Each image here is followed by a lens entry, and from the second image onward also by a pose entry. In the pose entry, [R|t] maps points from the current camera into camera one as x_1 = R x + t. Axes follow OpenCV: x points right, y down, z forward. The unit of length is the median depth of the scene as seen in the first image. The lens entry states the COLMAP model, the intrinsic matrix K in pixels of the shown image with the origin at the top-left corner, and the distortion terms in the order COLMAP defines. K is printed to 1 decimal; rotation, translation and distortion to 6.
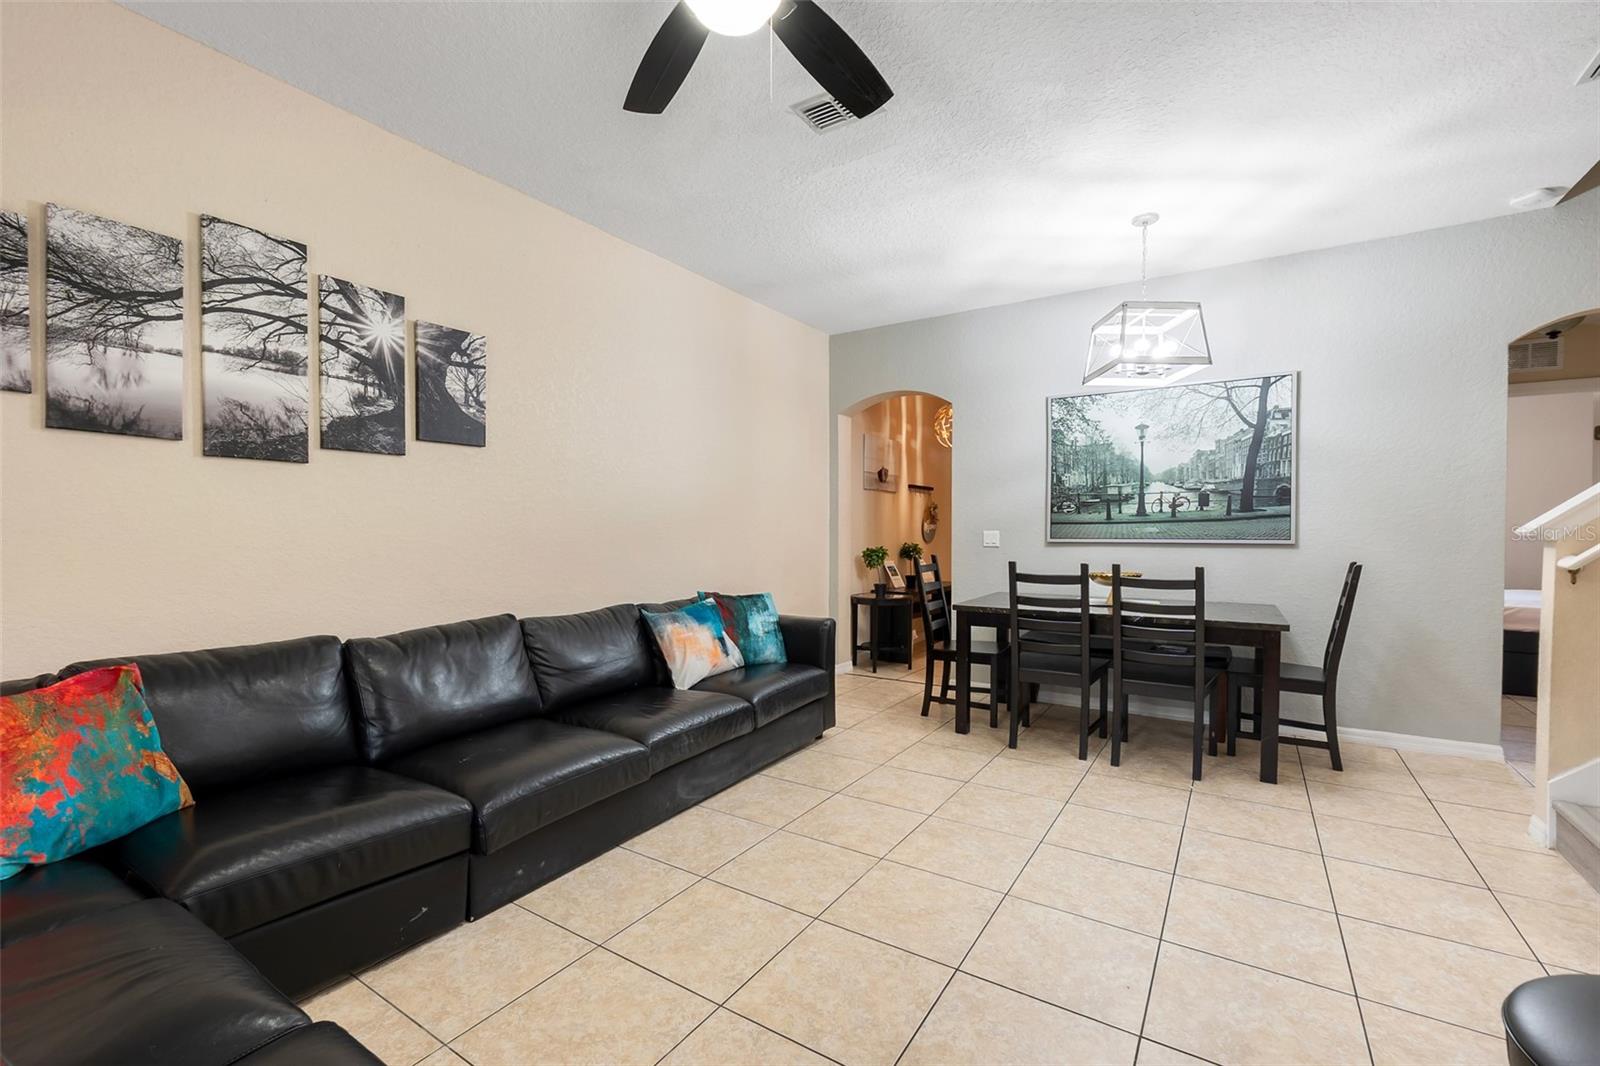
lens RADIAL K [[692.6, 0, 794.8], [0, 692.6, 536.8], [0, 0, 1]] dist [-0.004979, -0.000135]
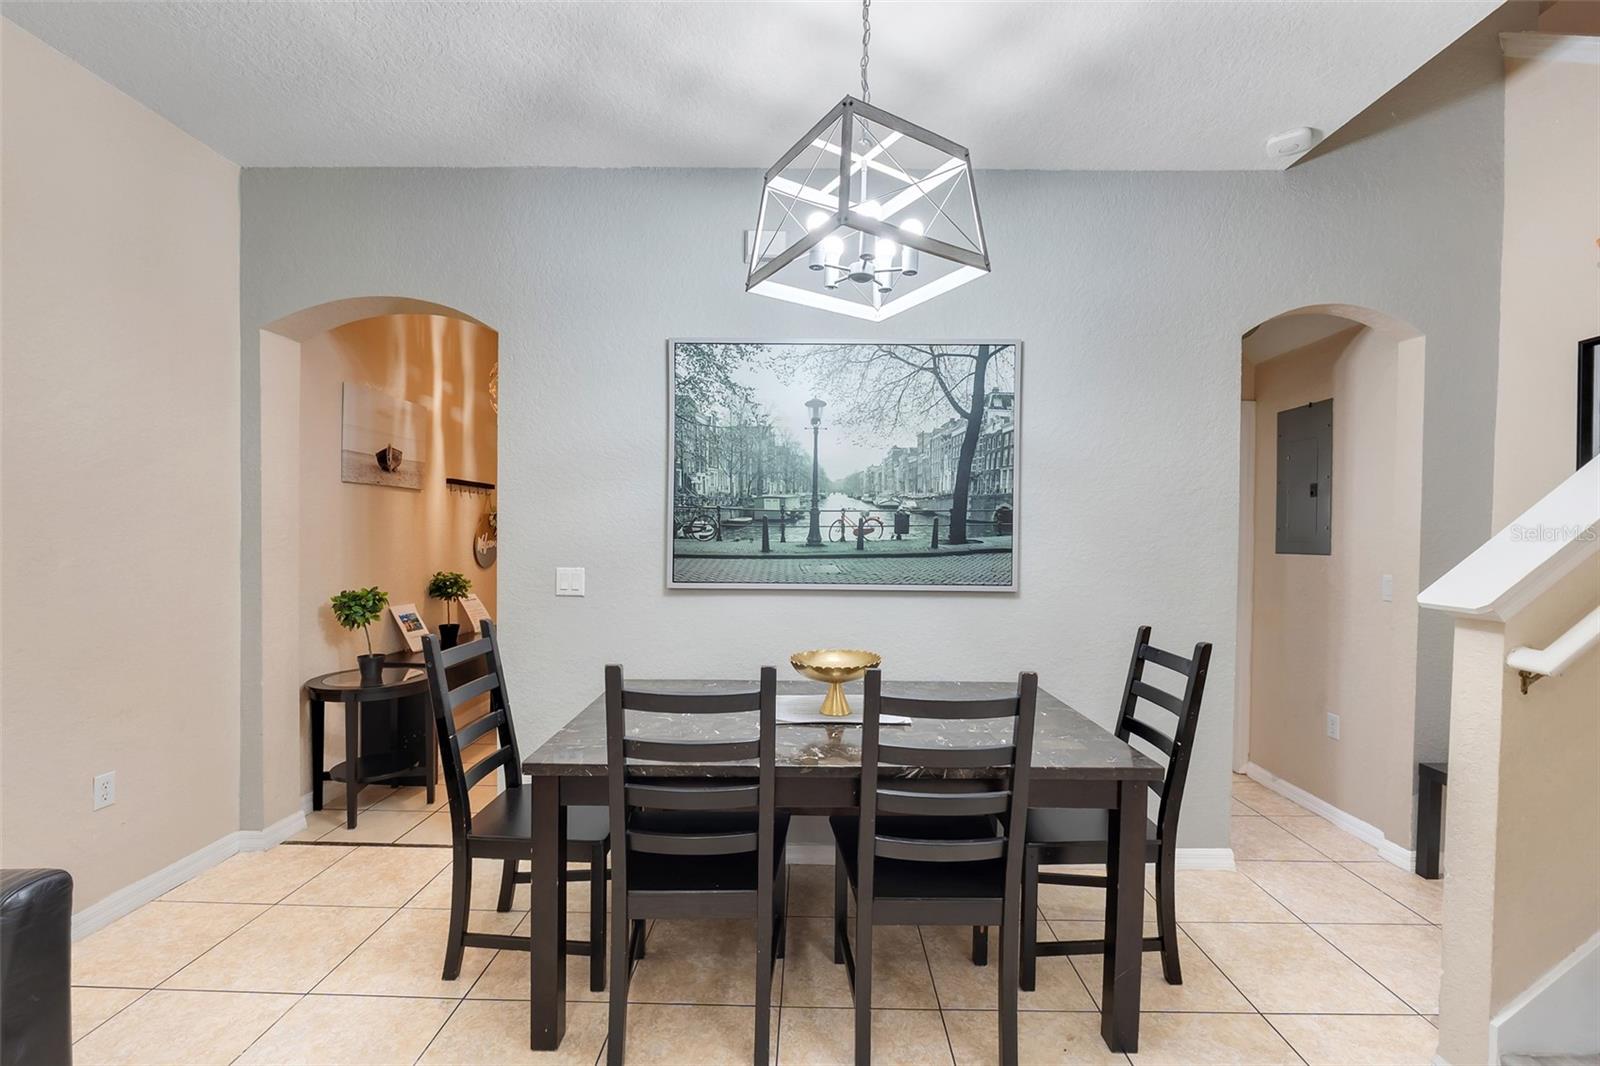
lens RADIAL K [[692.6, 0, 827.9], [0, 692.6, 538.9], [0, 0, 1]] dist [-0.004979, -0.000135]
pose [[0.826881, 0.000738, 0.562377, 0.159273], [-0.003158, 0.999989, 0.003331, -0.038829], [-0.562368, -0.004530, 0.826874, 0.473640]]
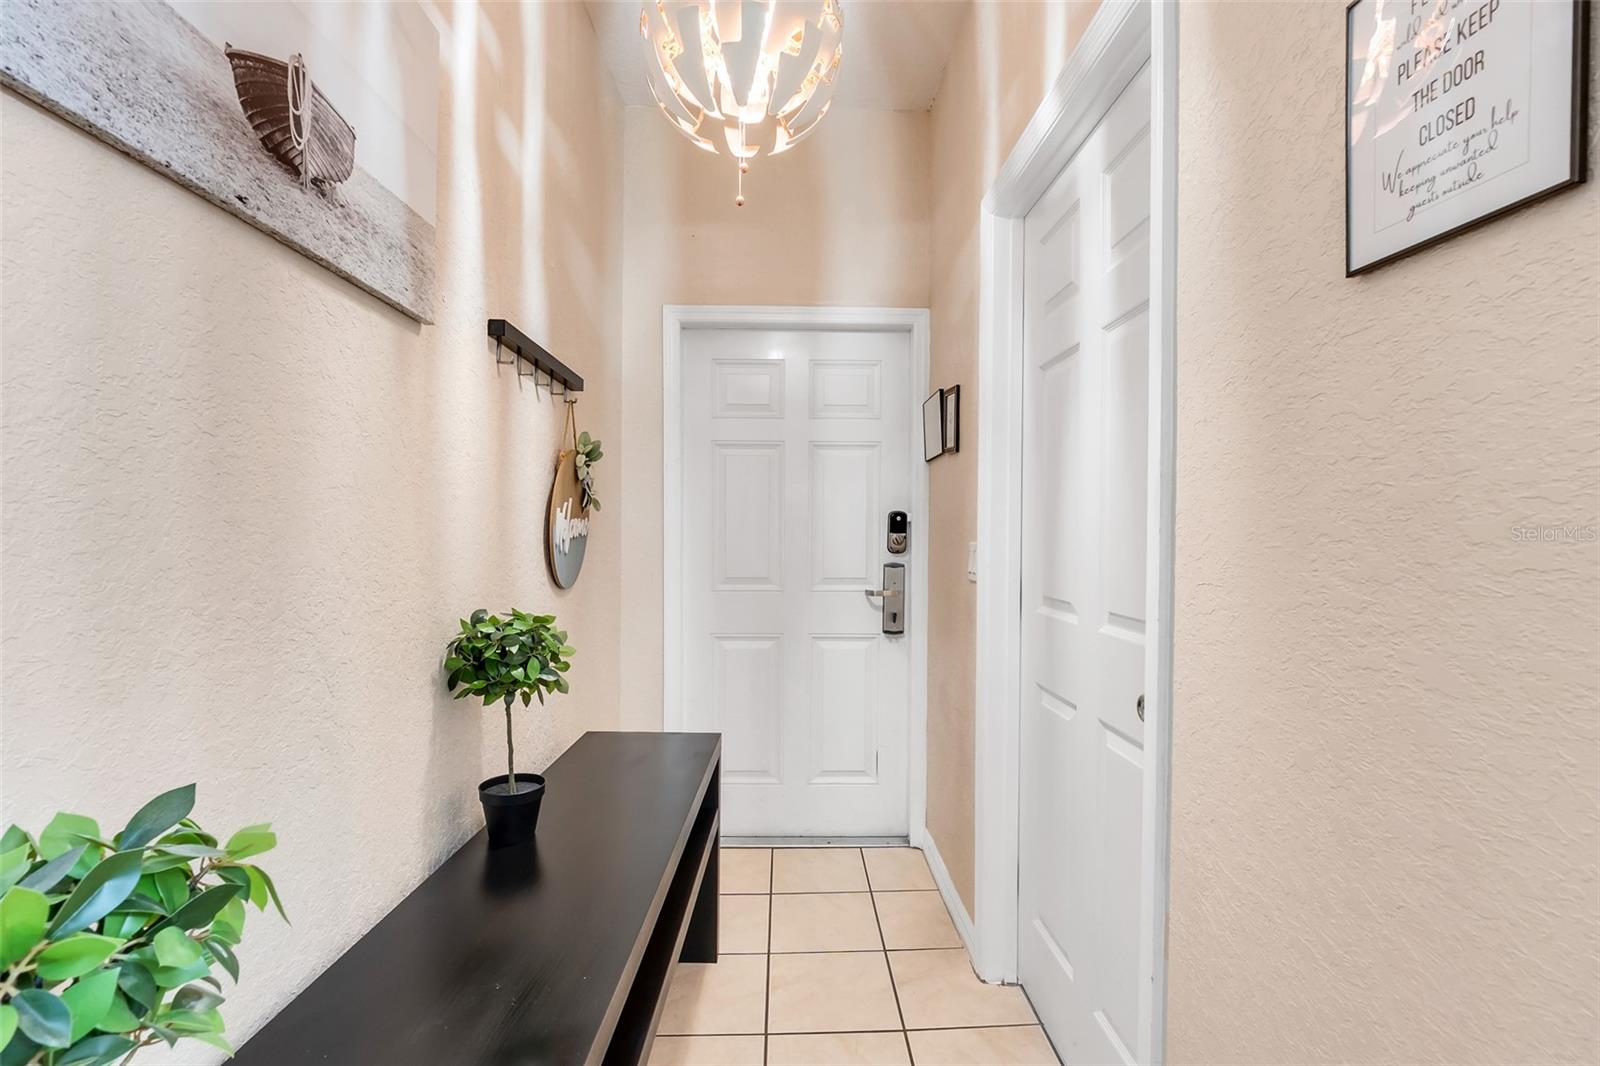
lens RADIAL K [[692.6, 0, 798.2], [0, 692.6, 537.5], [0, 0, 1]] dist [-0.004979, -0.000135]
pose [[0.806797, -0.008968, 0.590760, 0.190122], [0.009632, 0.999952, 0.002026, -0.017584], [-0.590750, 0.004056, 0.806845, 1.273621]]
